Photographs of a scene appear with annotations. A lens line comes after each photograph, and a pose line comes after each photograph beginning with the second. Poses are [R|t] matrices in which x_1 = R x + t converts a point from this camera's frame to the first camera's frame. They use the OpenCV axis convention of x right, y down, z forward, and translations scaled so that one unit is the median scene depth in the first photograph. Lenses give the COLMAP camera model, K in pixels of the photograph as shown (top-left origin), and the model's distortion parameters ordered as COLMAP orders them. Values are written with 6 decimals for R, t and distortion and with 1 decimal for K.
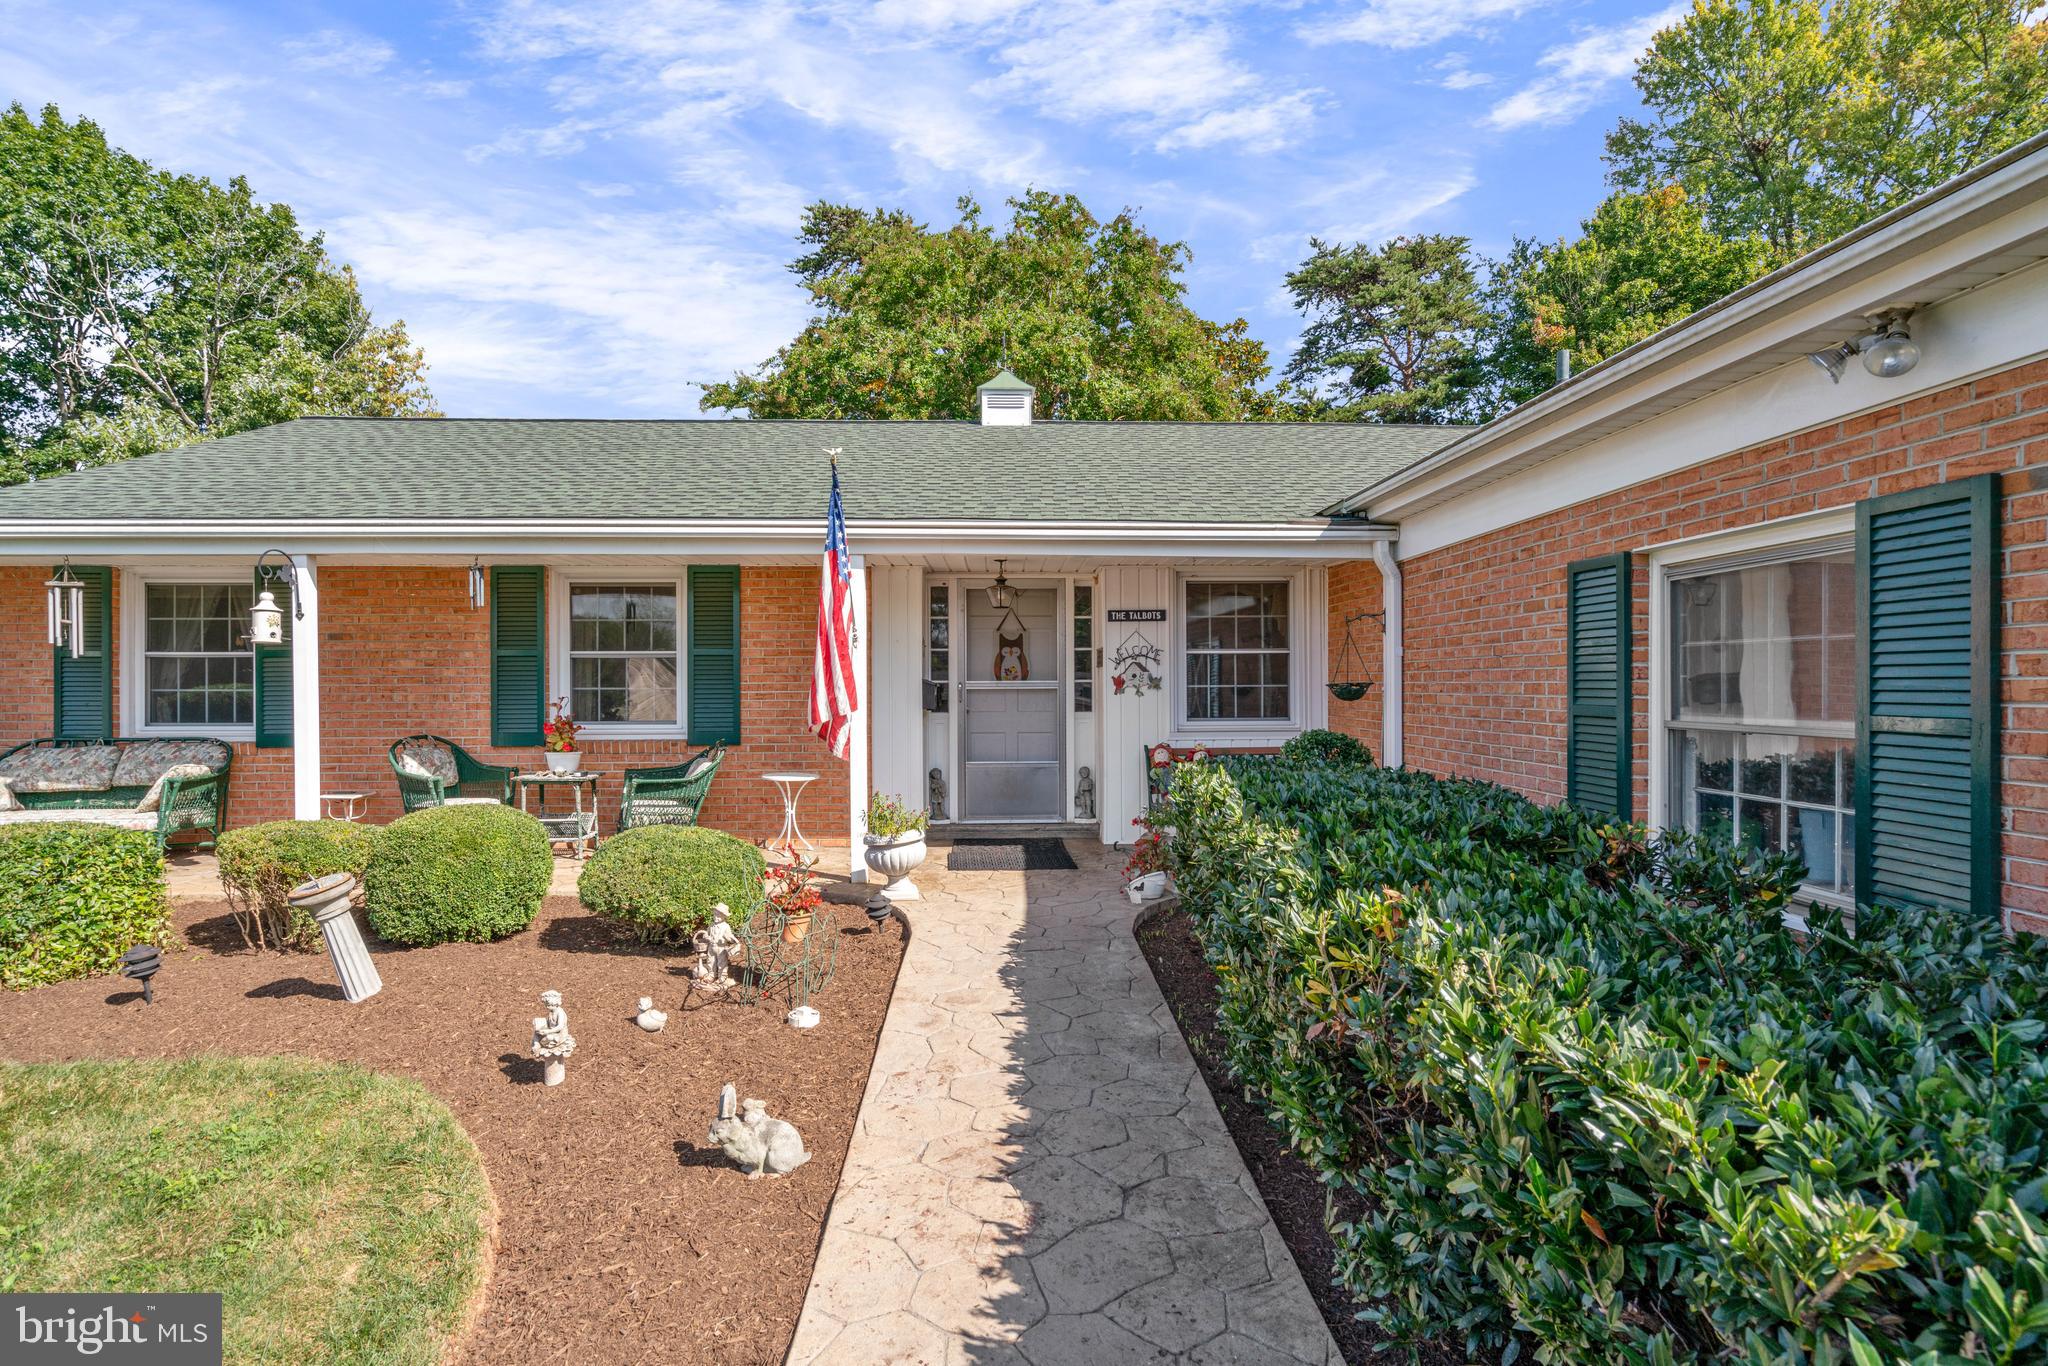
lens RADIAL K [[991.8, 0, 1024.0], [0, 991.8, 683.0], [0, 0, 1]] dist [0.009726, 0.000491]
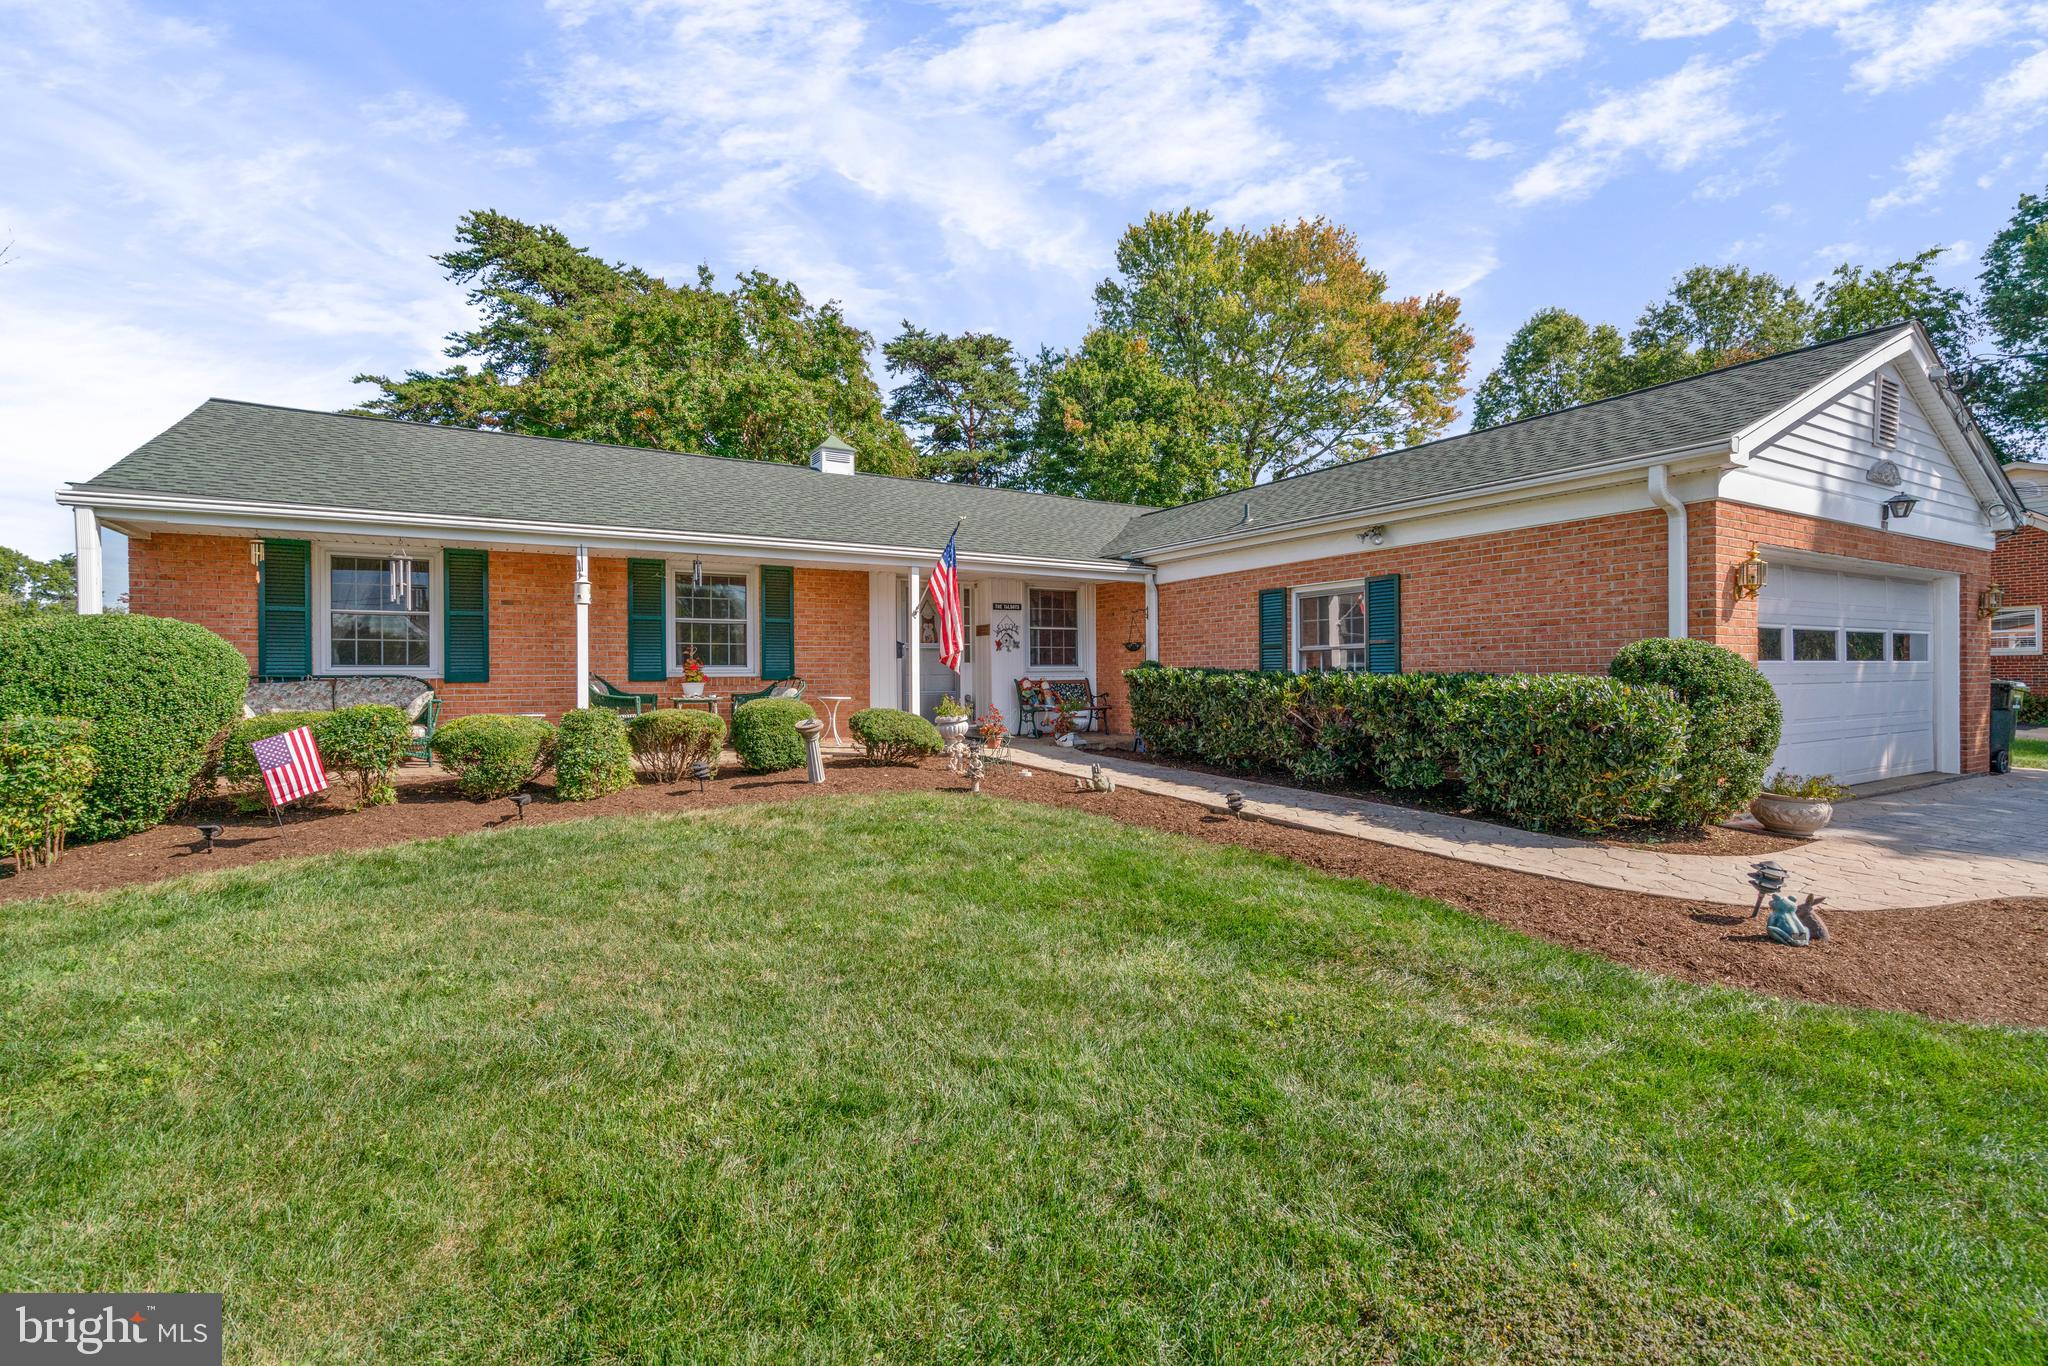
lens RADIAL K [[950.0, 0, 1013.7], [0, 950.0, 670.5], [0, 0, 1]] dist [0.001798, 0.000144]
pose [[0.871924, 0.000992, 0.489641, -0.404372], [0.005310, 0.999920, -0.011482, 0.037548], [-0.489613, 0.012611, 0.871849, -0.278820]]
